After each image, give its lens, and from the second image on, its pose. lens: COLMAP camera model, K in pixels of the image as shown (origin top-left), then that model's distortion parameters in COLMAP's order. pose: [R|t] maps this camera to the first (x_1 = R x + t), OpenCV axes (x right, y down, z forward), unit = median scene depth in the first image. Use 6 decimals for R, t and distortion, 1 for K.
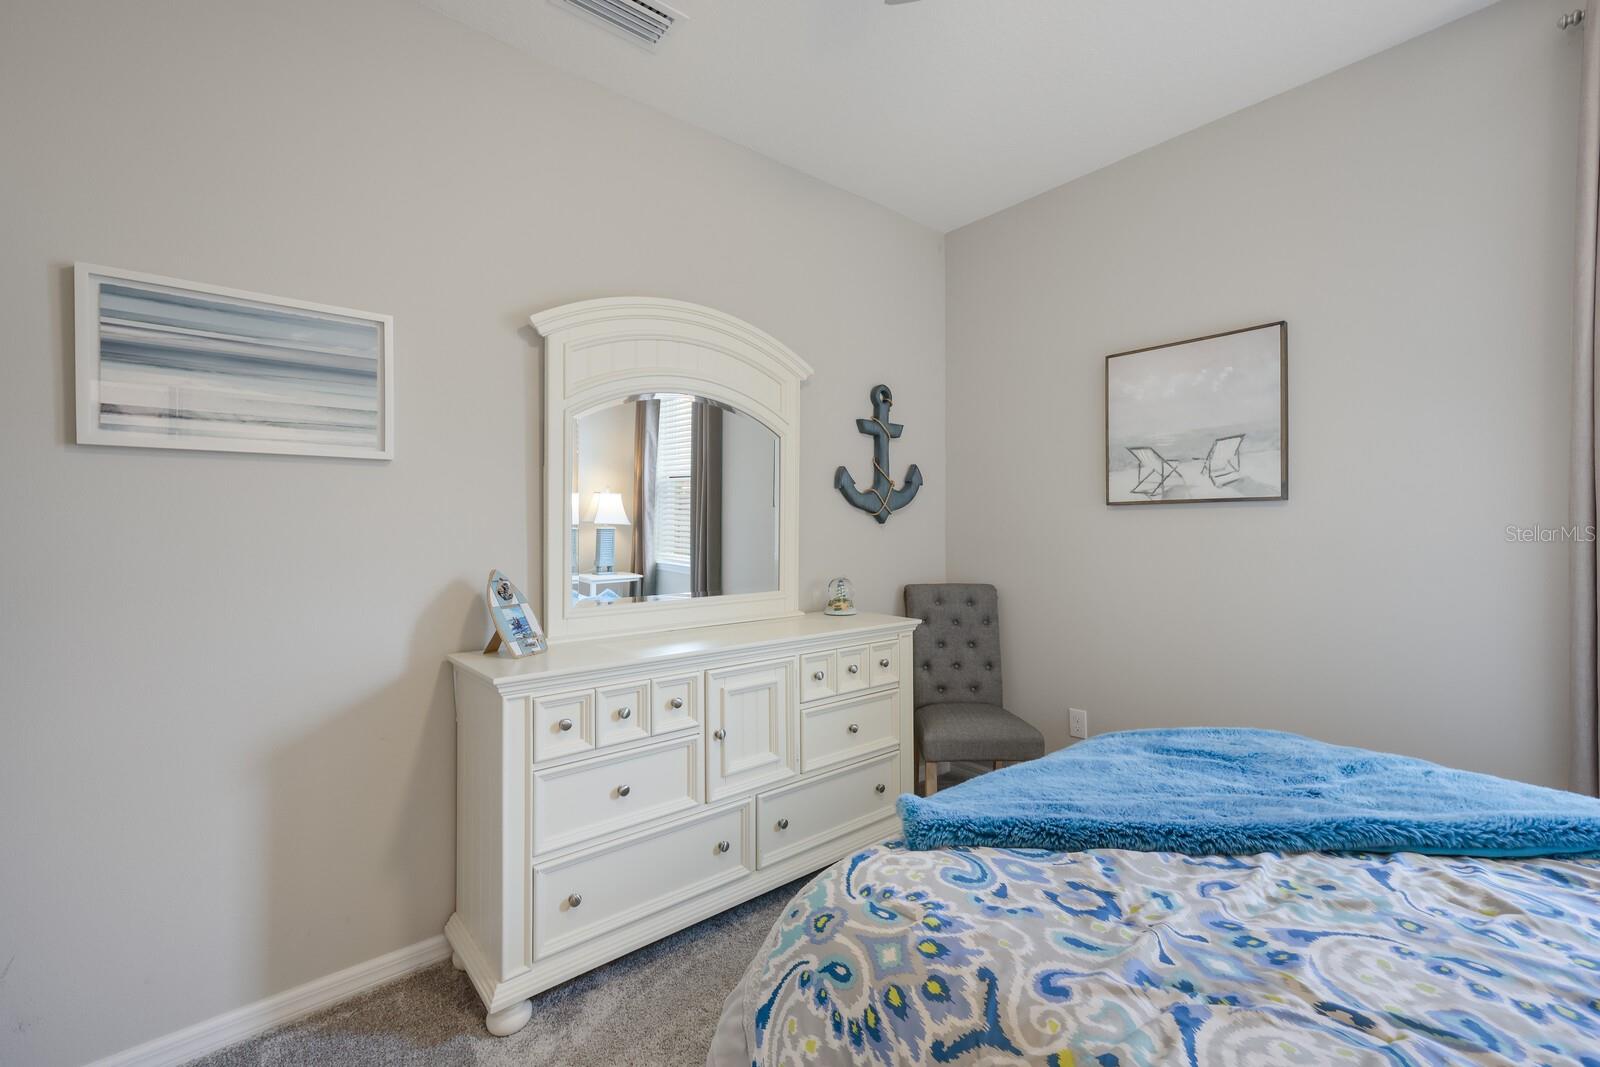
lens RADIAL K [[683.1, 0, 799.7], [0, 683.1, 523.4], [0, 0, 1]] dist [0.005277, 0.000427]
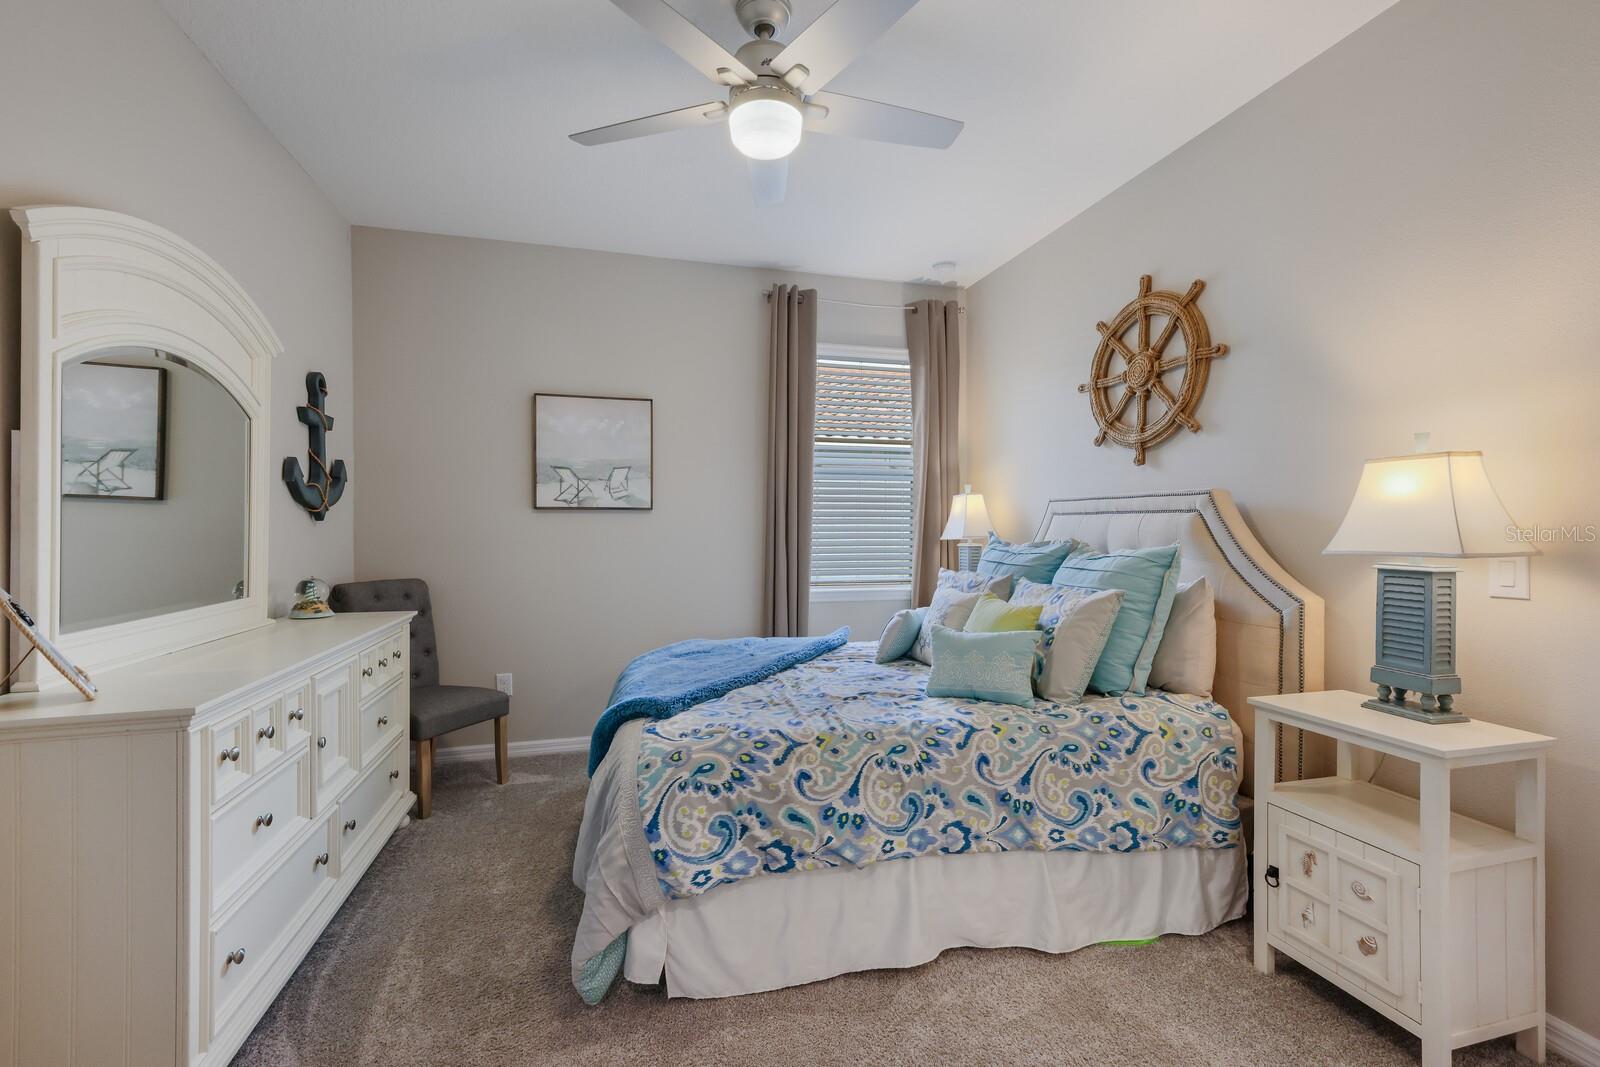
lens RADIAL K [[683.1, 0, 799.0], [0, 683.1, 532.2], [0, 0, 1]] dist [0.005277, 0.000427]
pose [[0.422248, -0.000147, 0.906480, -0.579099], [-0.011472, 0.999919, 0.005506, 0.004619], [-0.906408, -0.012724, 0.422213, 0.004982]]
